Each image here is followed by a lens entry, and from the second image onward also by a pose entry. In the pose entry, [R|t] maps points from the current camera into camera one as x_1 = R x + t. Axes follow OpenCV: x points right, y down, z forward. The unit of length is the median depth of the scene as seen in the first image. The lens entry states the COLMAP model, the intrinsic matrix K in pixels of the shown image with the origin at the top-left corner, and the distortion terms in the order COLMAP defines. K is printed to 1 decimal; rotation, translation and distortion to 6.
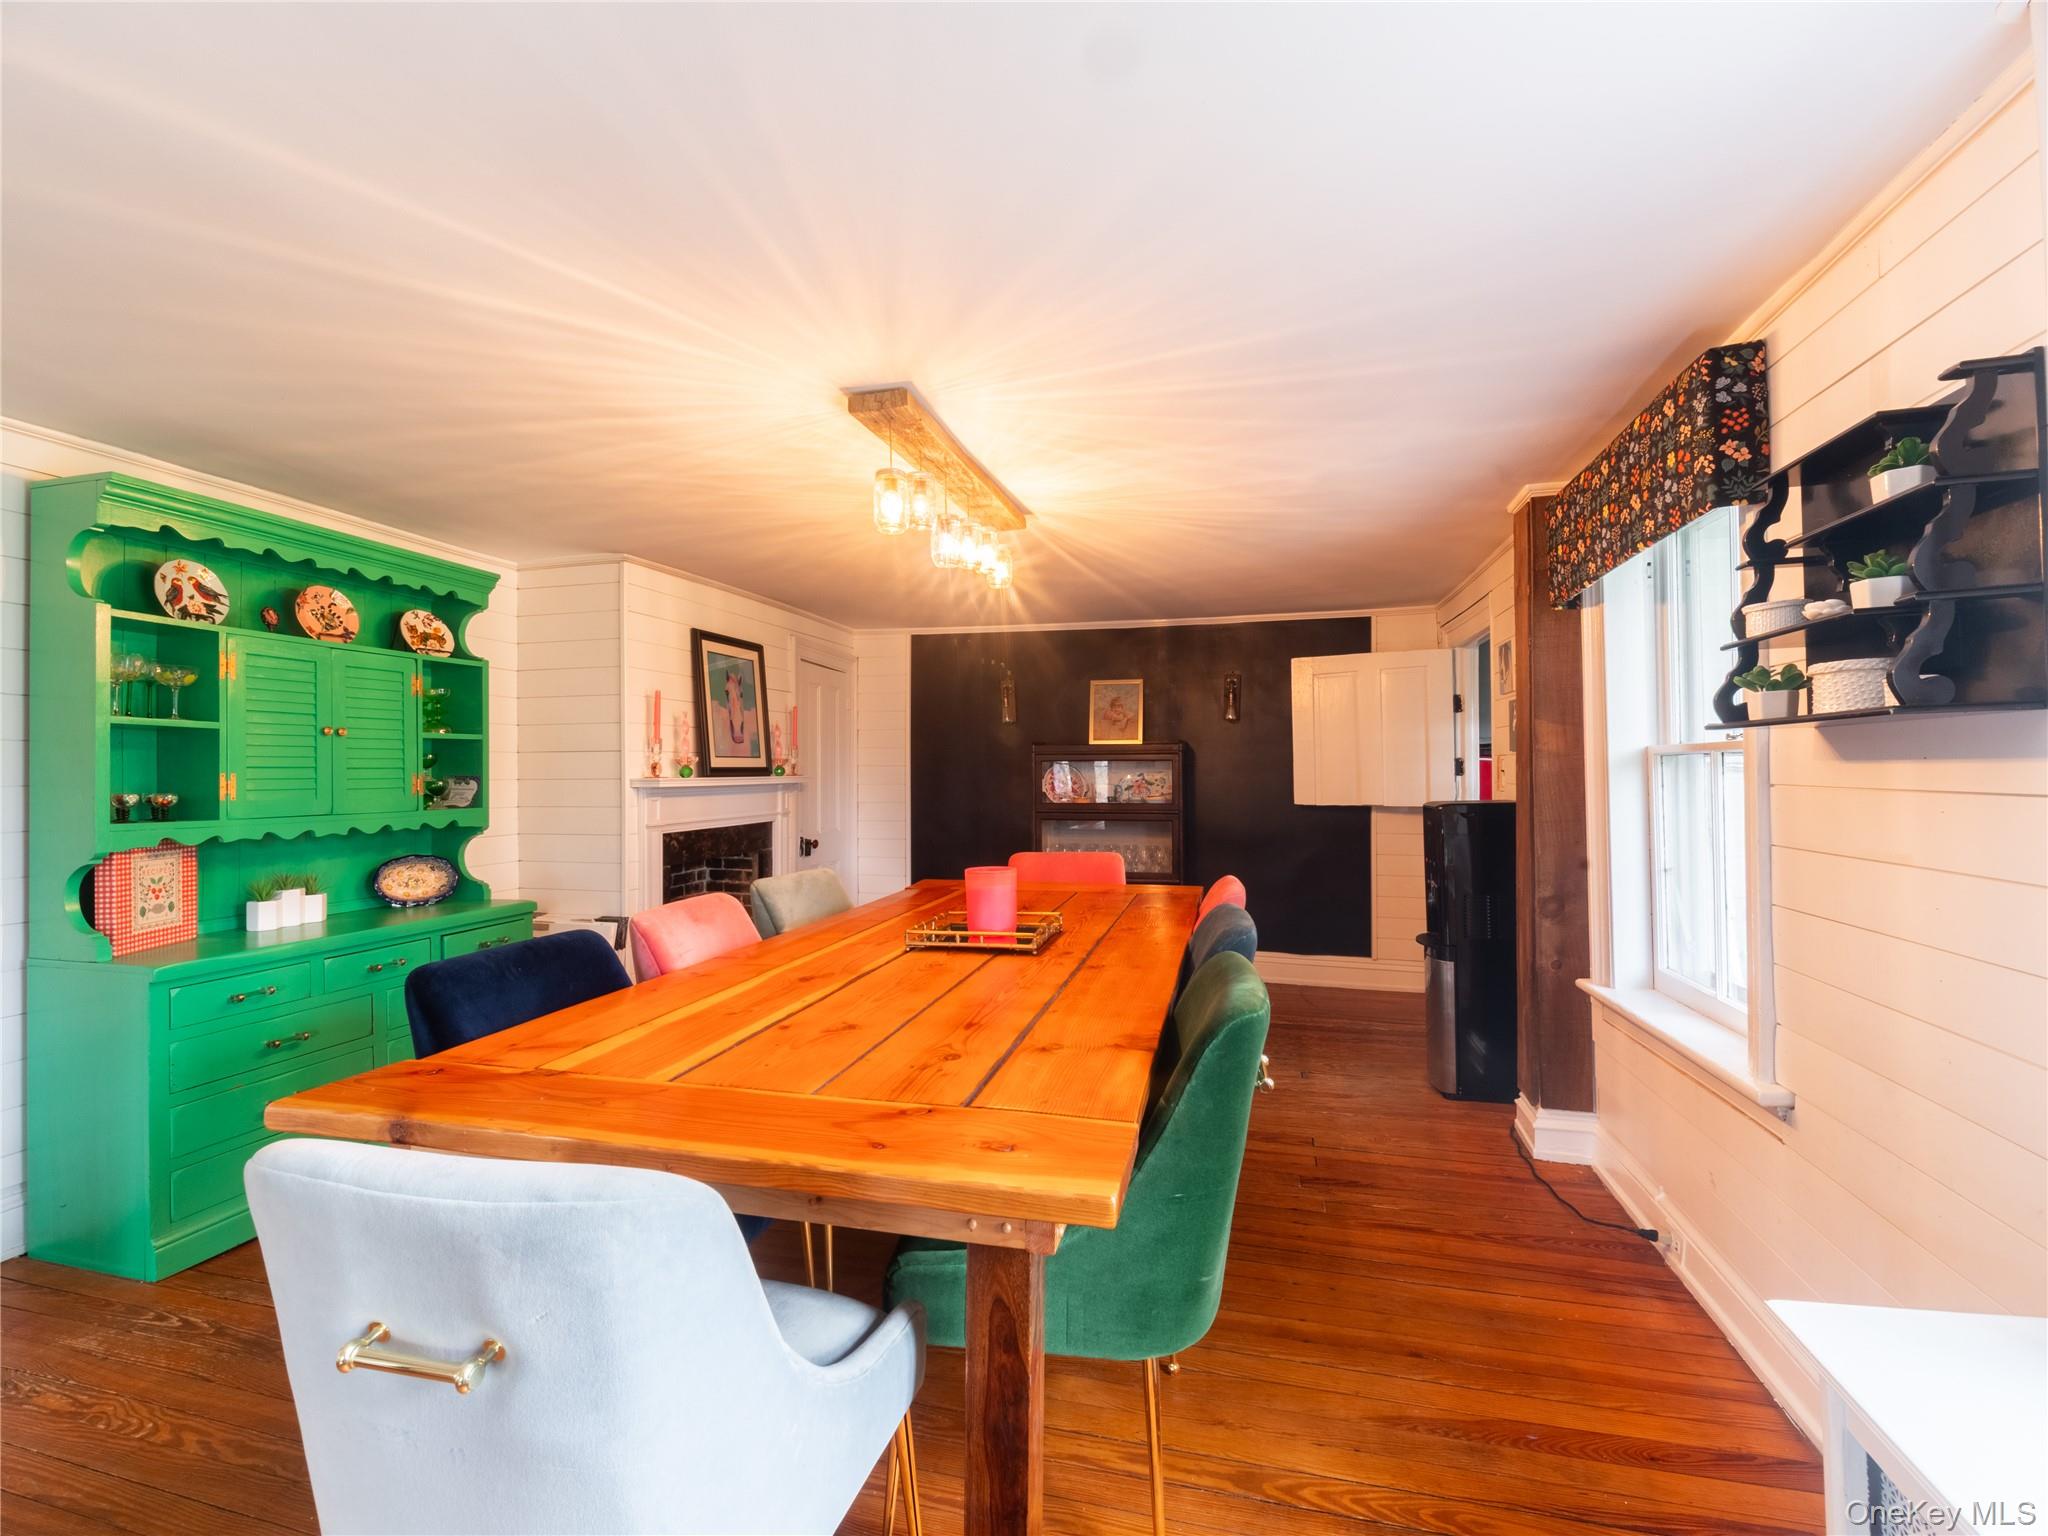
lens RADIAL K [[915.5, 0, 1028.1], [0, 915.5, 768.3], [0, 0, 1]] dist [0.009367, -0.004089]
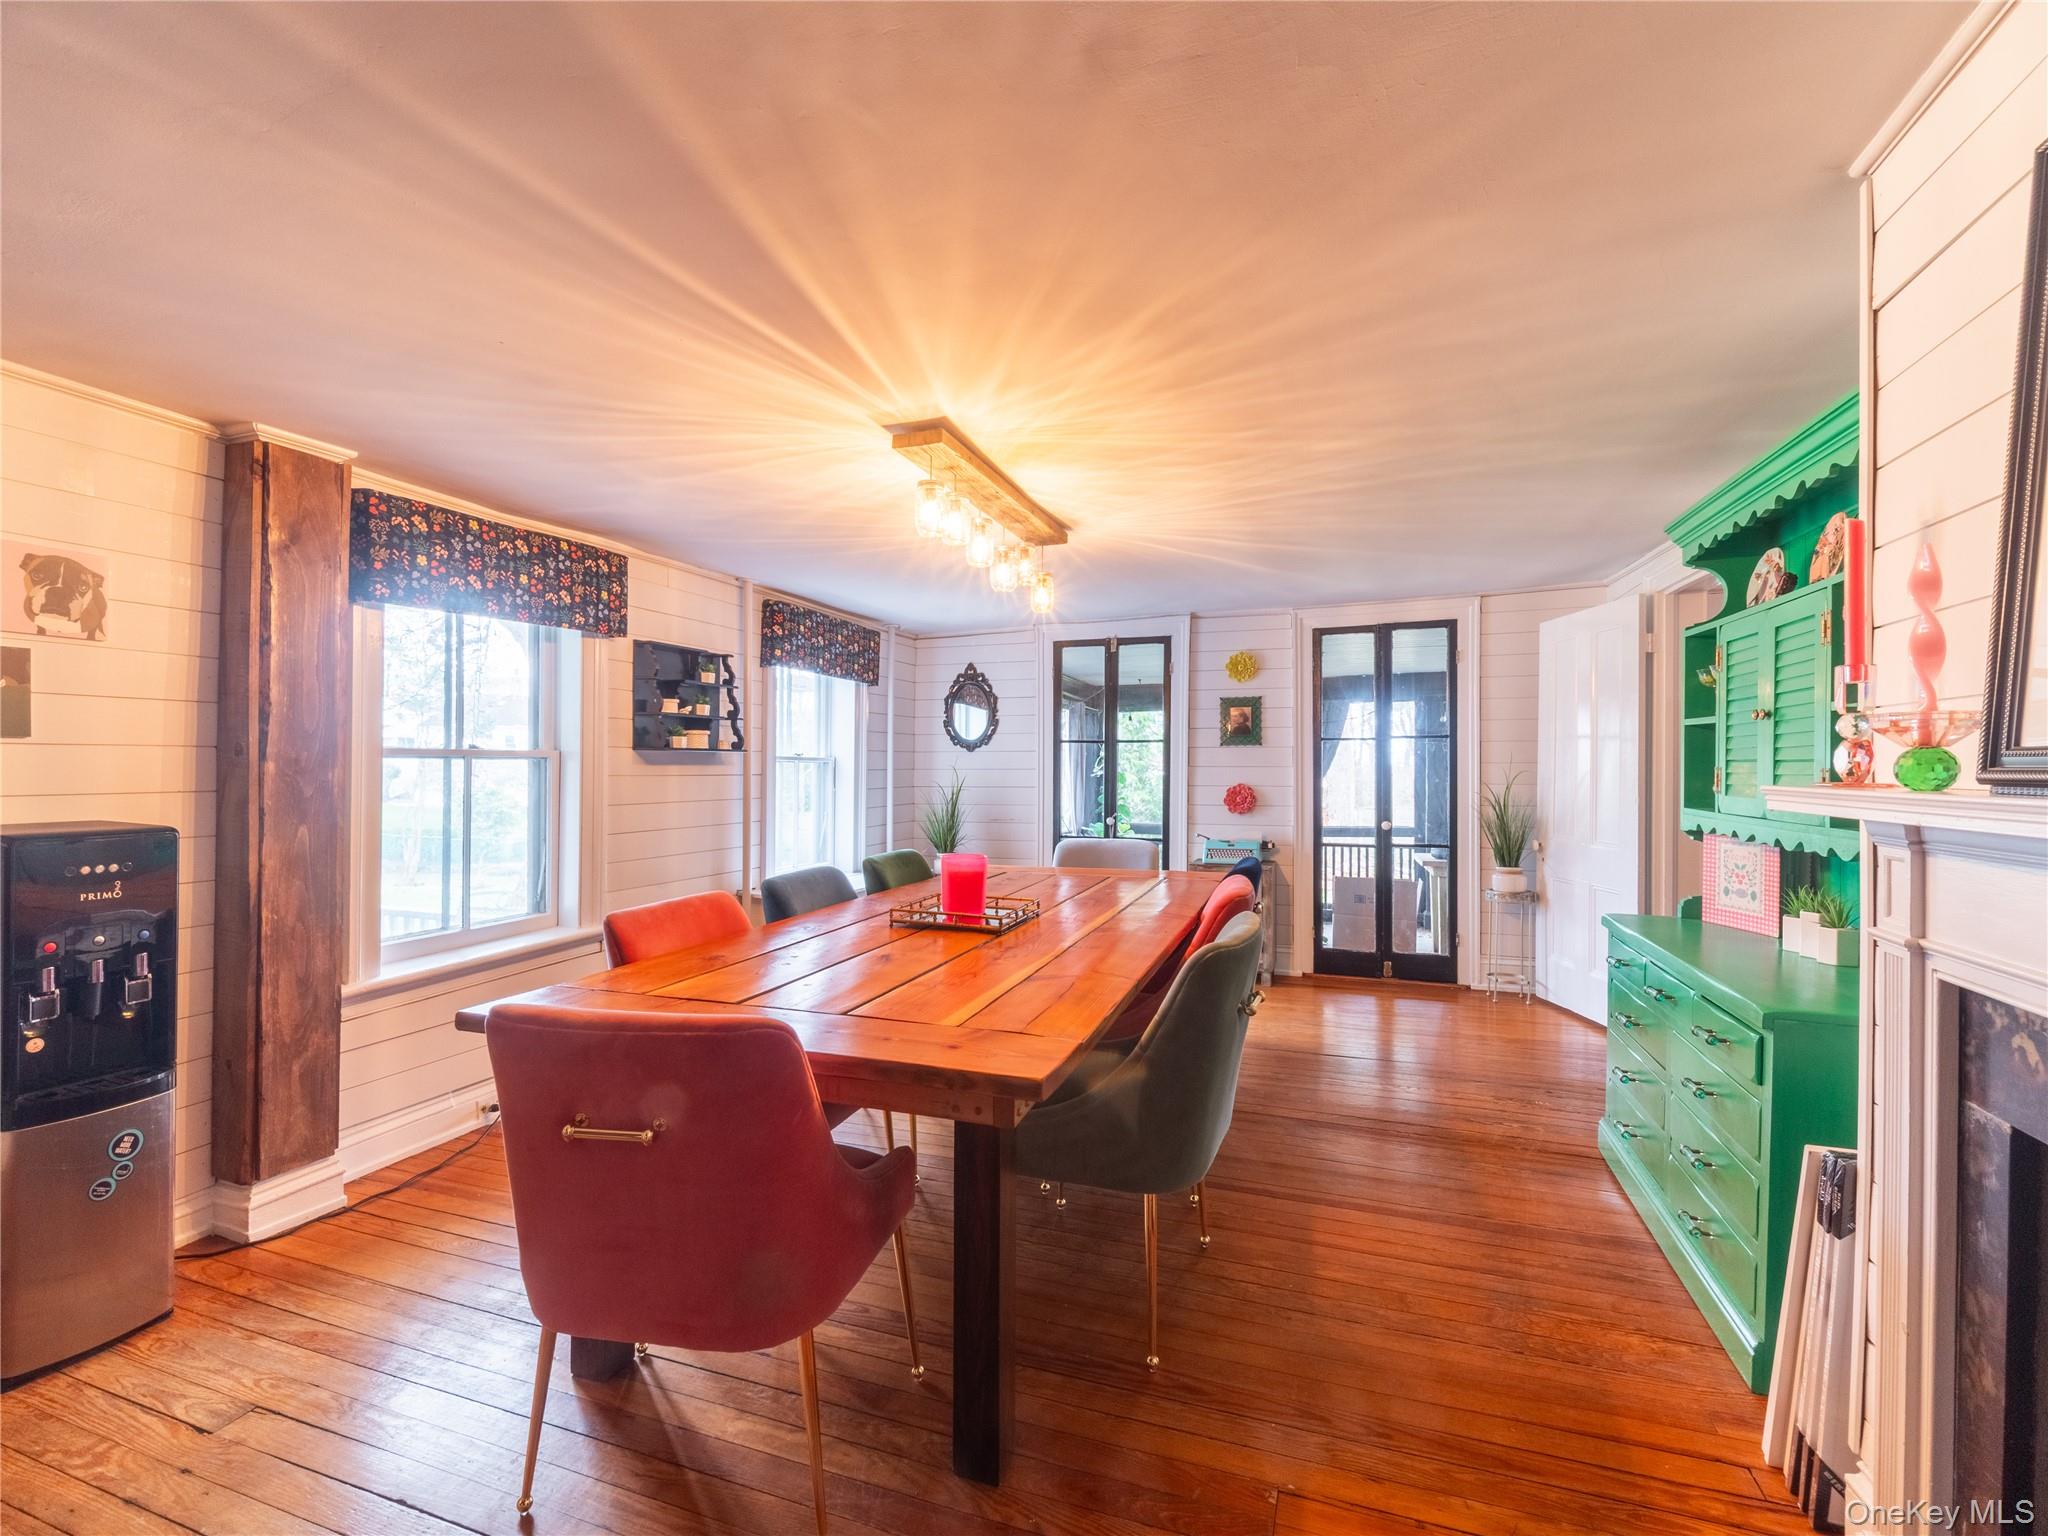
lens RADIAL K [[915.5, 0, 1021.5], [0, 915.5, 767.7], [0, 0, 1]] dist [0.009367, -0.004089]
pose [[-0.995219, 0.004626, 0.097558, -0.217108], [0.004098, 0.999976, -0.005612, 0.009671], [-0.097582, -0.005185, -0.995214, 2.094143]]
